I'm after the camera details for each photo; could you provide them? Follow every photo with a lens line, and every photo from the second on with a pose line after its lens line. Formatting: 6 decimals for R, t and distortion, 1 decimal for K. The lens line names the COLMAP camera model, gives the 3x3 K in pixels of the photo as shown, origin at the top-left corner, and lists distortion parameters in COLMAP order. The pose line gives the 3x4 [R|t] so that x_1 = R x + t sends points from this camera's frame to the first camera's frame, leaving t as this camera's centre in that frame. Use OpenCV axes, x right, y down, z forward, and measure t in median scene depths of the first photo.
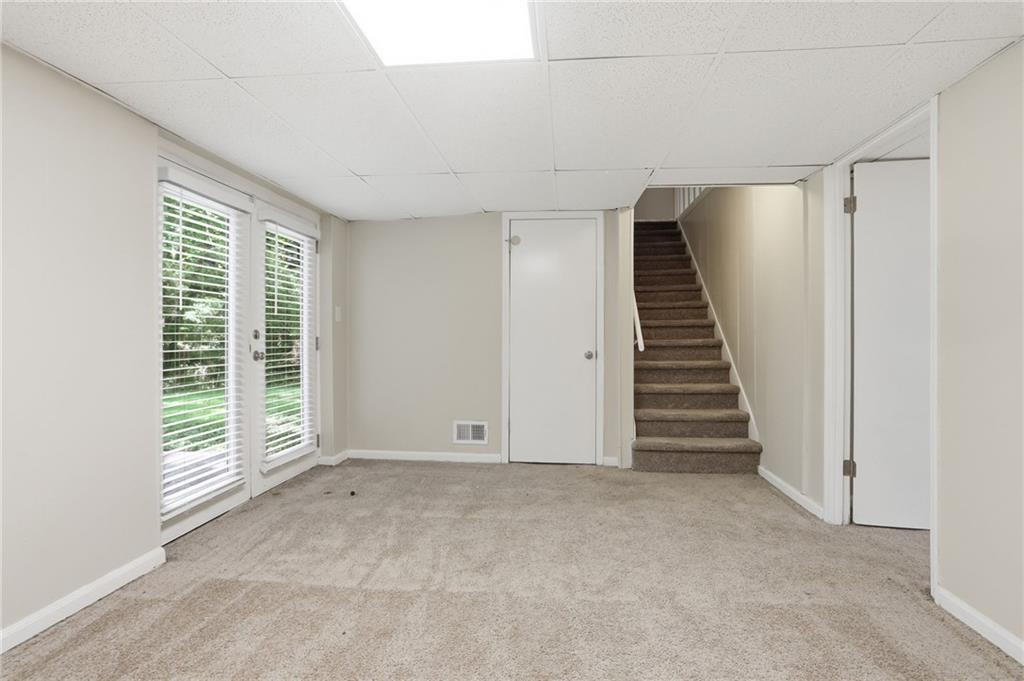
lens RADIAL K [[503.2, 0, 513.3], [0, 503.2, 337.2], [0, 0, 1]] dist [-0.049596, 0.028354]
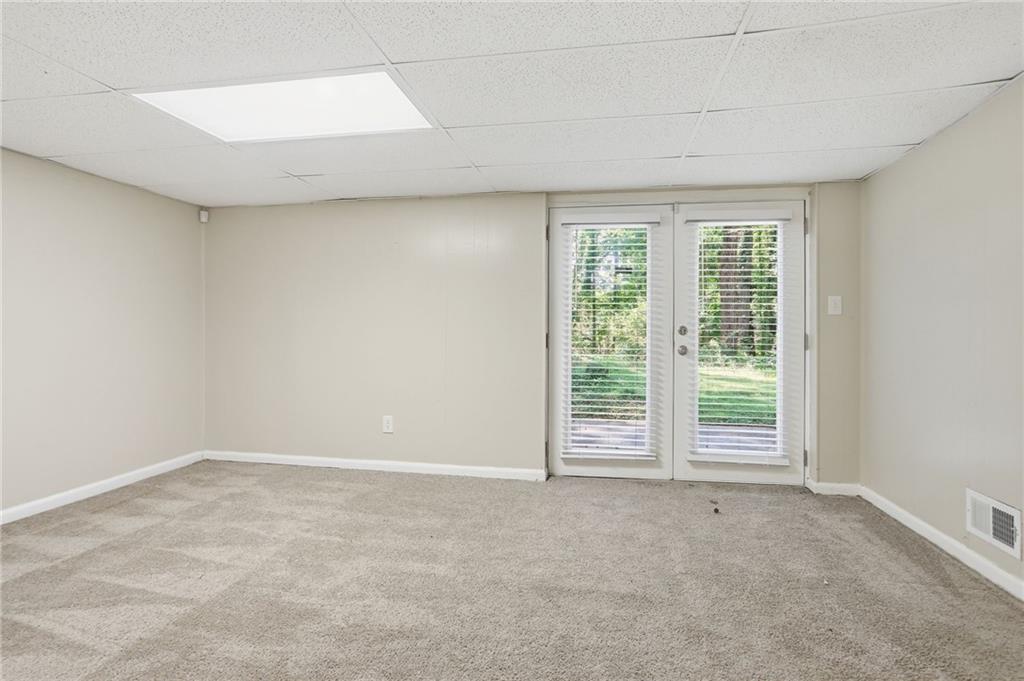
lens RADIAL K [[503.2, 0, 513.3], [0, 503.2, 337.2], [0, 0, 1]] dist [-0.049596, 0.028354]
pose [[-0.072963, 0.011472, -0.997269, 0.553005], [-0.005007, 0.999917, 0.011869, -0.002619], [0.997322, 0.005859, -0.072899, 0.672780]]
